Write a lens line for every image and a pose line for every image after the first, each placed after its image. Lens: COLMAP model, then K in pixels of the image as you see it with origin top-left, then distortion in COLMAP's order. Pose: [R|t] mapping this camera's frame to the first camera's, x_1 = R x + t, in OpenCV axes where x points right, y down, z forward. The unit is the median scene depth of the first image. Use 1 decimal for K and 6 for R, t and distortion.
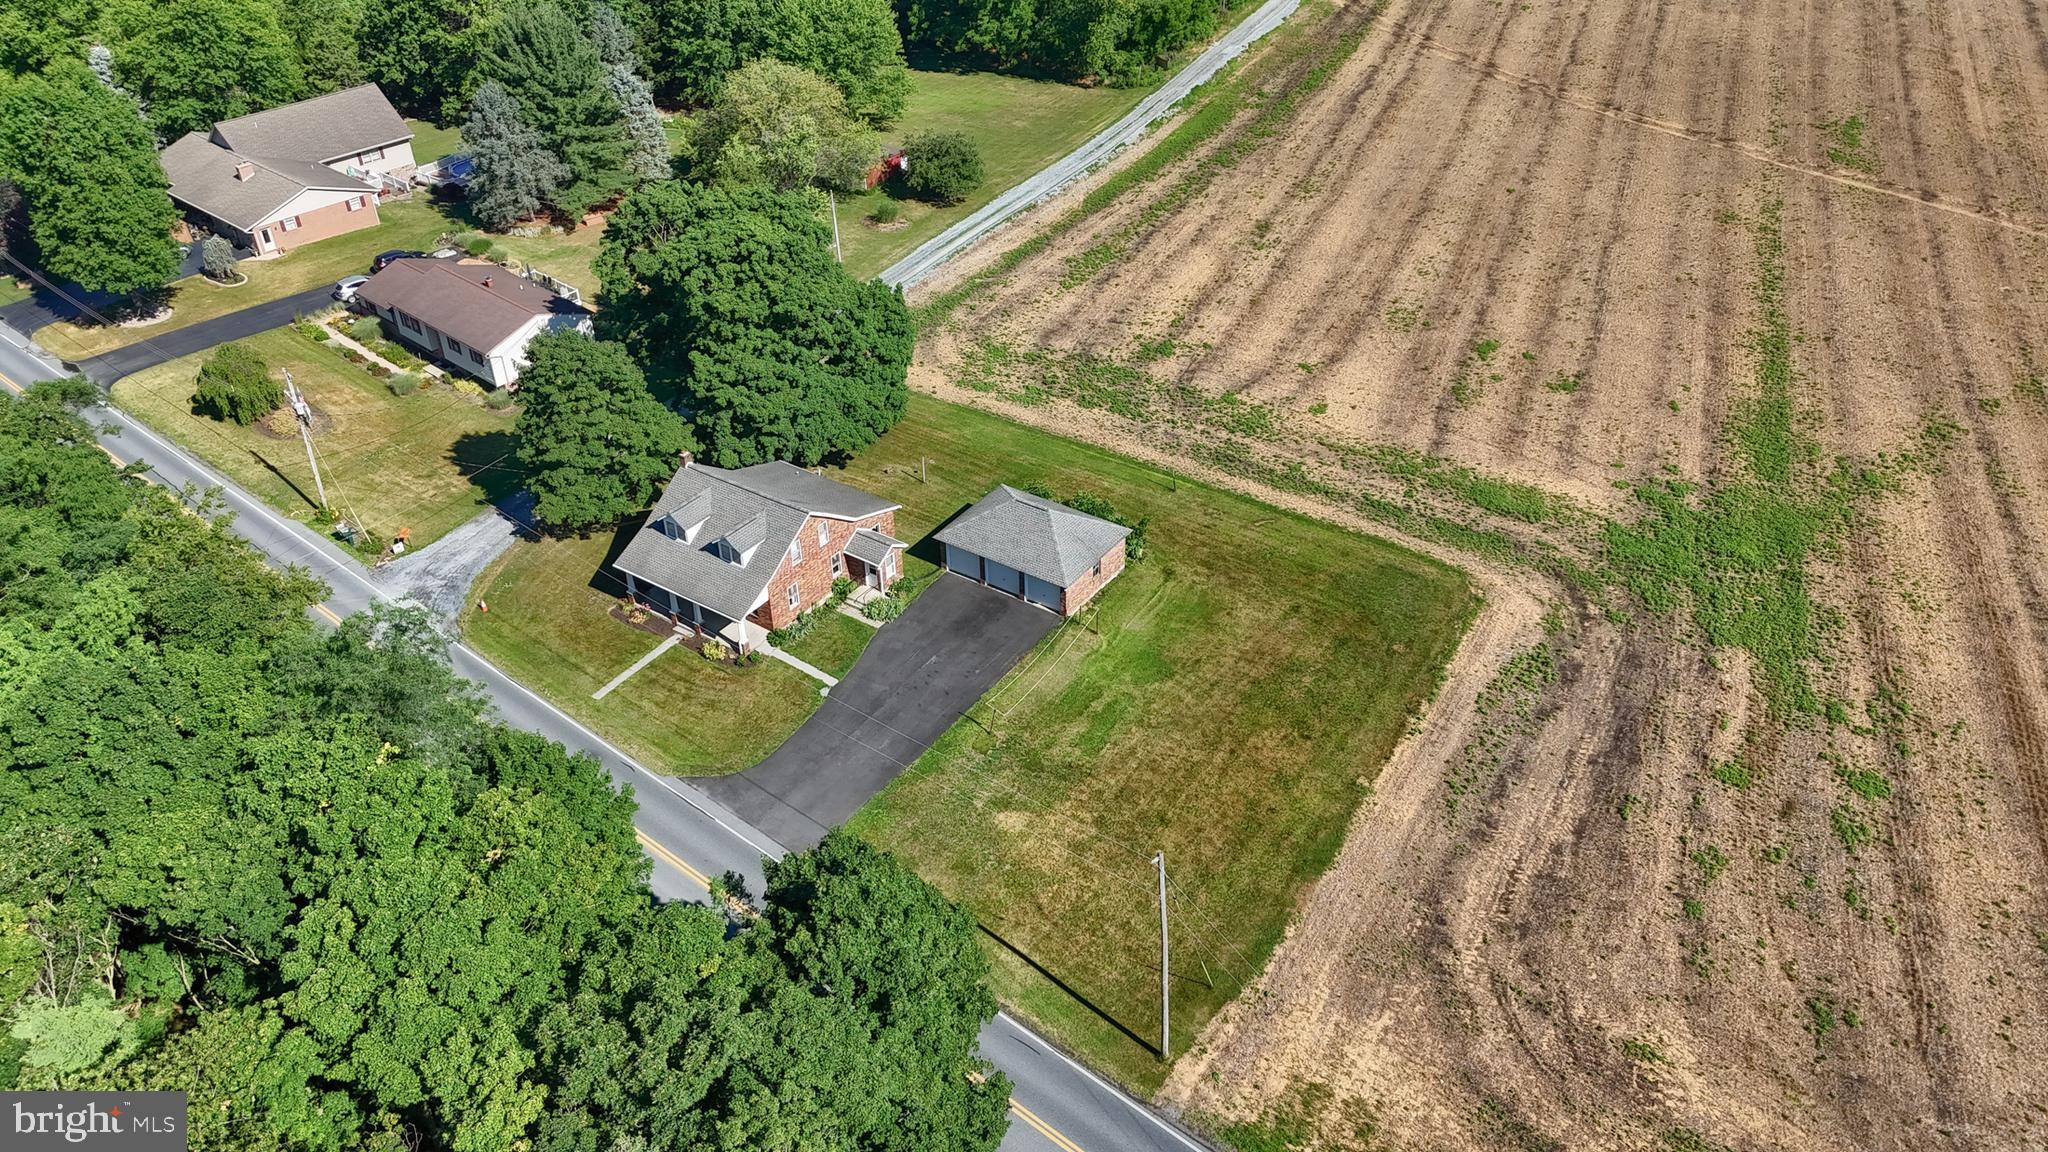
lens RADIAL K [[1501.1, 0, 1024.2], [0, 1501.1, 585.7], [0, 0, 1]] dist [0.083243, -0.084635]
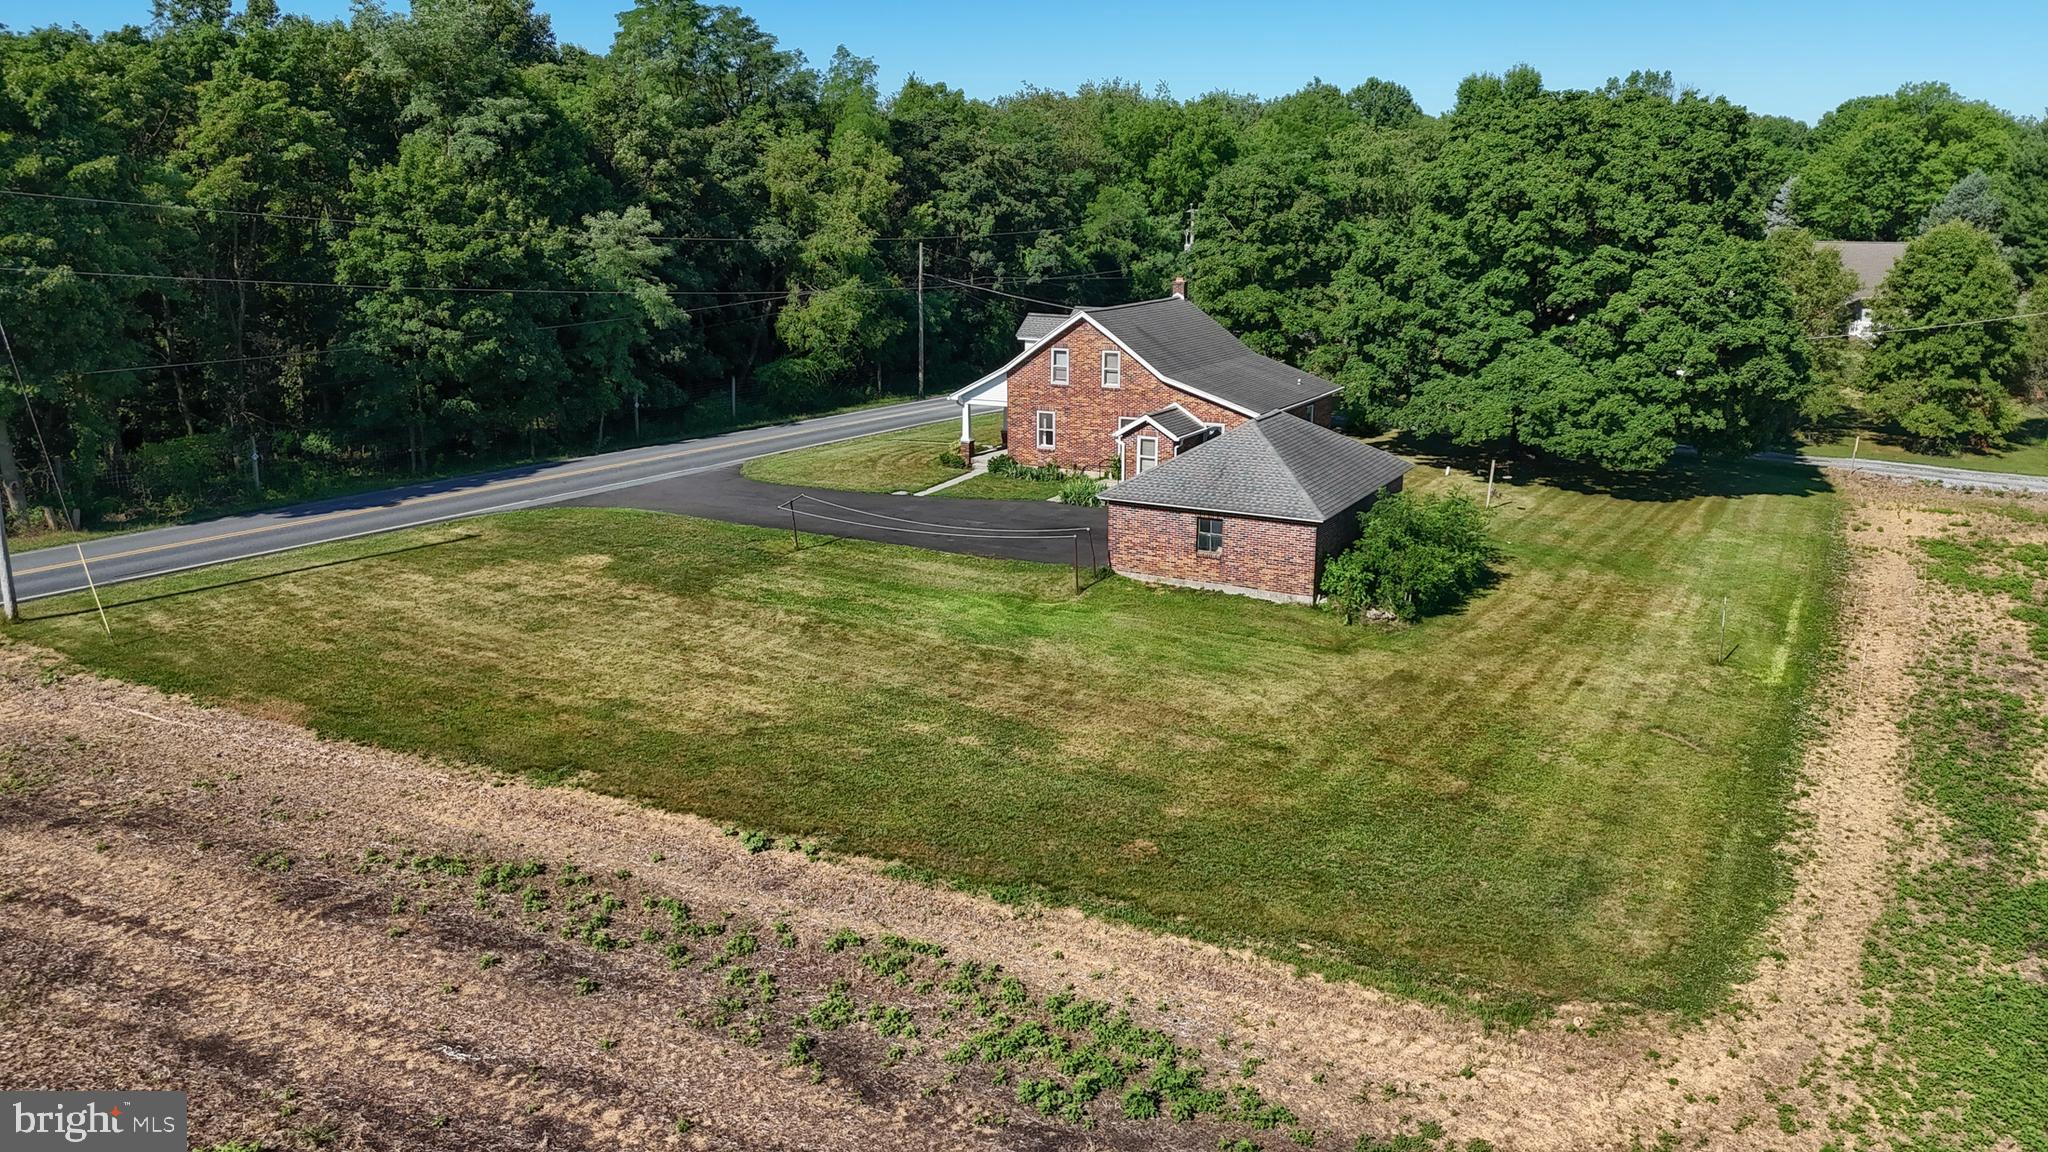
lens RADIAL K [[1501.1, 0, 1025.3], [0, 1501.1, 584.0], [0, 0, 1]] dist [0.083243, -0.084635]
pose [[0.093538, 0.267305, -0.959061, 0.508219], [-0.575732, 0.800416, 0.166936, -0.044193], [0.812271, 0.536547, 0.228765, 0.792161]]
